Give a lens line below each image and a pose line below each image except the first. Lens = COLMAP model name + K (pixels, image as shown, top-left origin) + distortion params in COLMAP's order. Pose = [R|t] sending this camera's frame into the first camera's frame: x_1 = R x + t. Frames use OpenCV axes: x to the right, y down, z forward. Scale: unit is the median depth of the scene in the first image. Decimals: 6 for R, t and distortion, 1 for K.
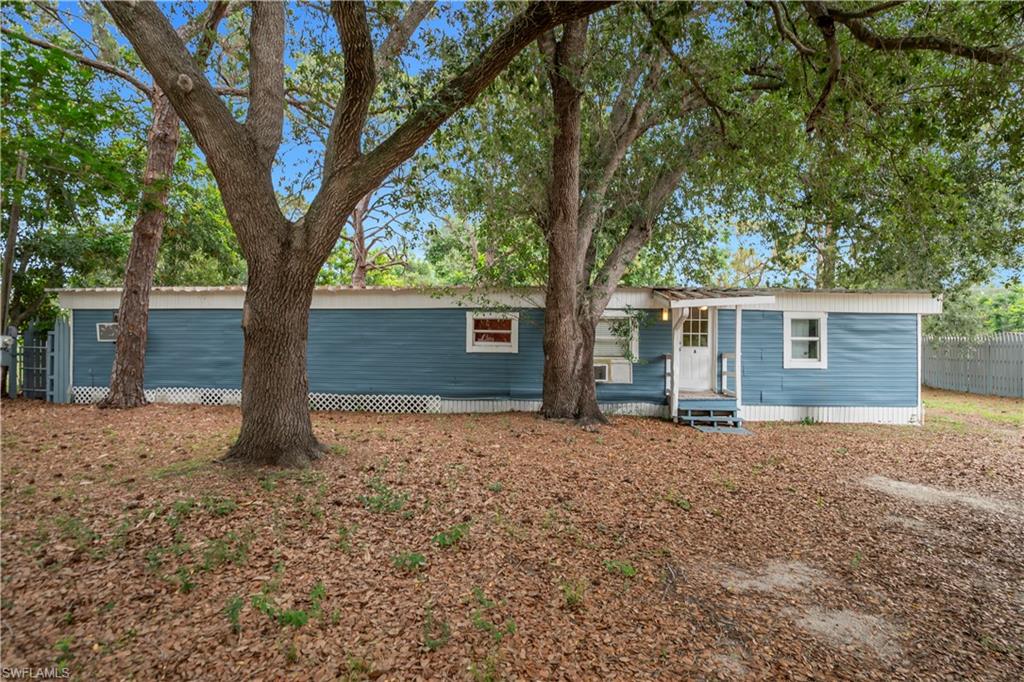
lens RADIAL K [[503.2, 0, 520.2], [0, 503.2, 351.0], [0, 0, 1]] dist [-0.039099, 0.009416]
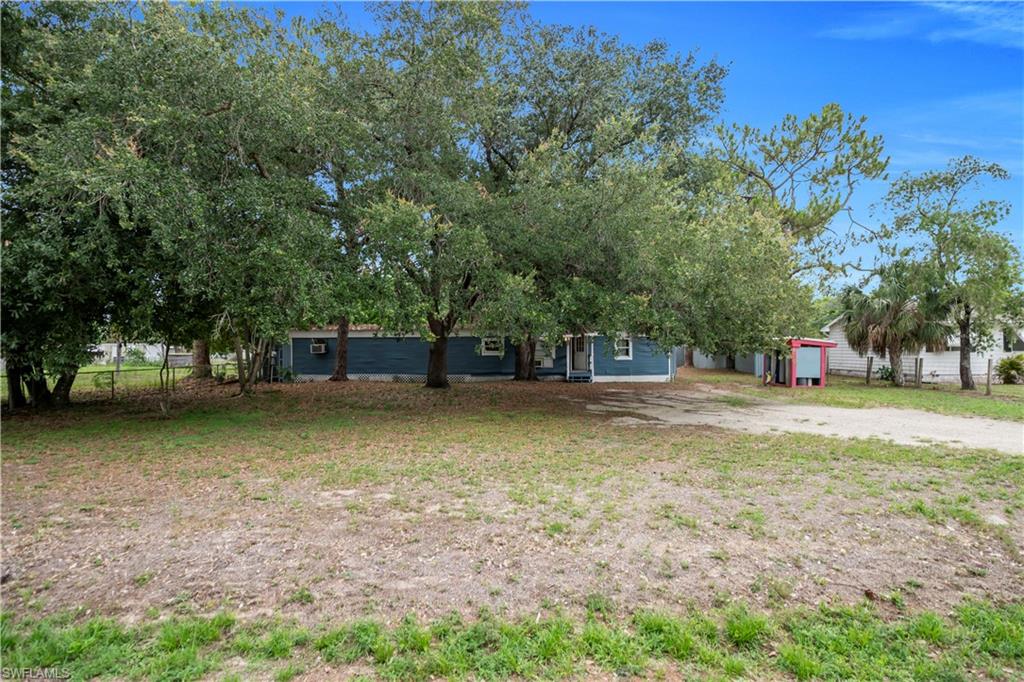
lens RADIAL K [[503.2, 0, 520.0], [0, 503.2, 348.0], [0, 0, 1]] dist [-0.039099, 0.009416]
pose [[0.998032, -0.014903, 0.060915, -0.077473], [0.015596, 0.999819, -0.010927, -0.004457], [-0.060741, 0.011855, 0.998083, -1.419443]]
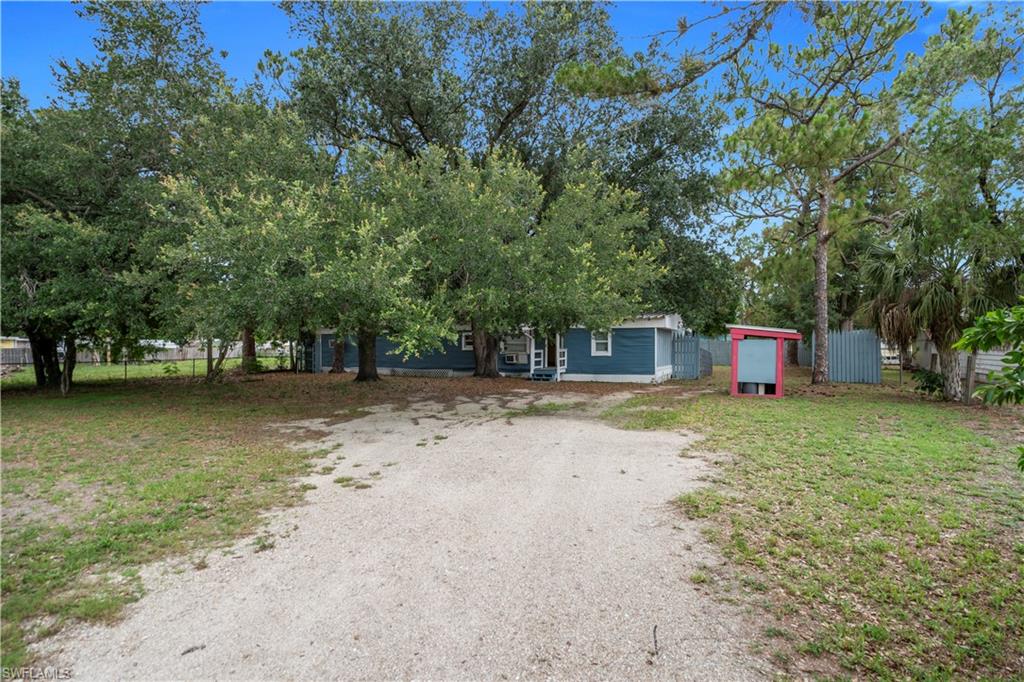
lens RADIAL K [[503.2, 0, 511.4], [0, 503.2, 348.8], [0, 0, 1]] dist [-0.039099, 0.009416]
pose [[0.927117, -0.014554, -0.374488, 1.012227], [0.013410, 0.999894, -0.005660, 0.012599], [0.374531, 0.000226, 0.927214, -1.078775]]
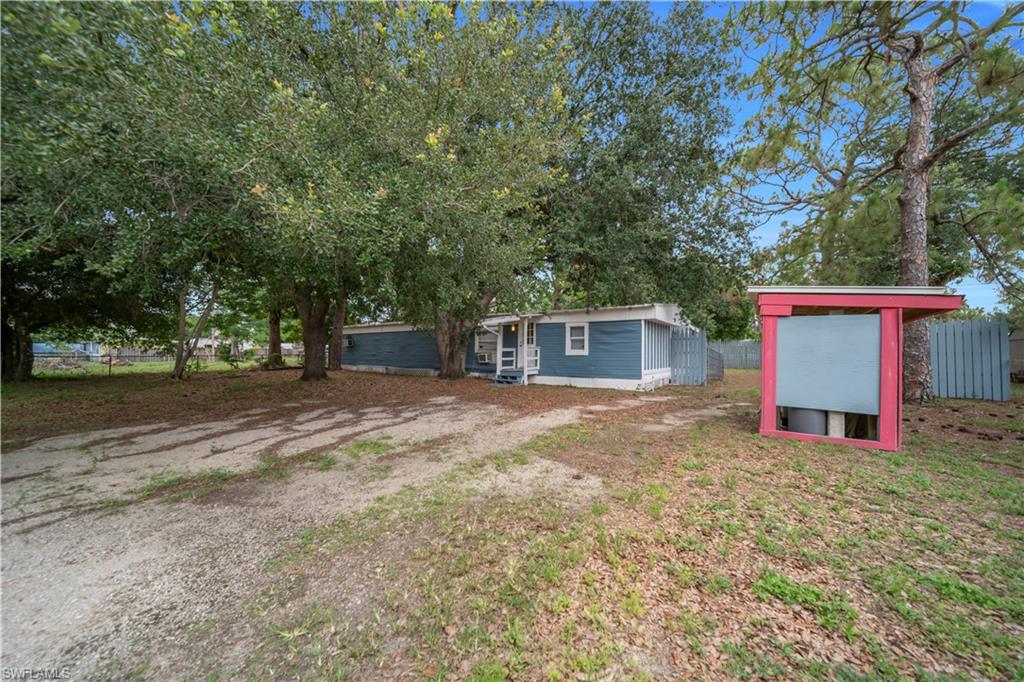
lens RADIAL K [[356.3, 0, 509.5], [0, 356.3, 345.9], [0, 0, 1]] dist [0.005932, -0.001164]
pose [[0.854439, -0.018958, -0.519205, 1.019540], [0.004985, 0.999587, -0.028295, 0.036406], [0.519527, 0.021588, 0.854181, -0.179806]]
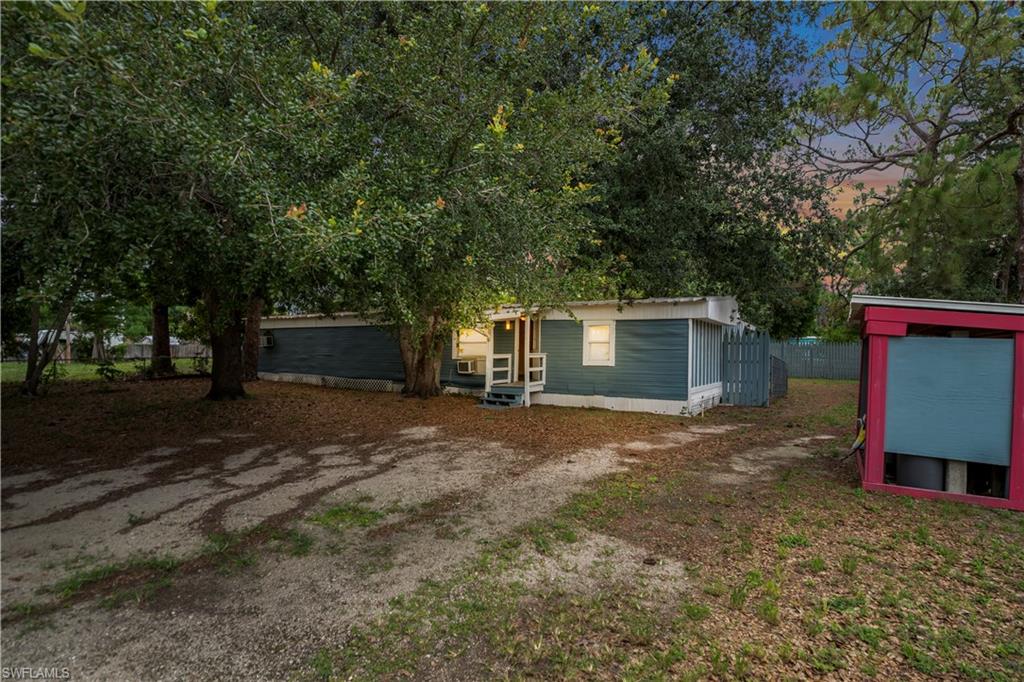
lens RADIAL K [[503.2, 0, 511.7], [0, 503.2, 347.5], [0, 0, 1]] dist [-0.039099, 0.009416]
pose [[0.881336, -0.004231, -0.472470, 0.979027], [-0.001930, 0.999919, -0.012554, 0.005673], [0.472485, 0.011977, 0.881257, -0.212786]]
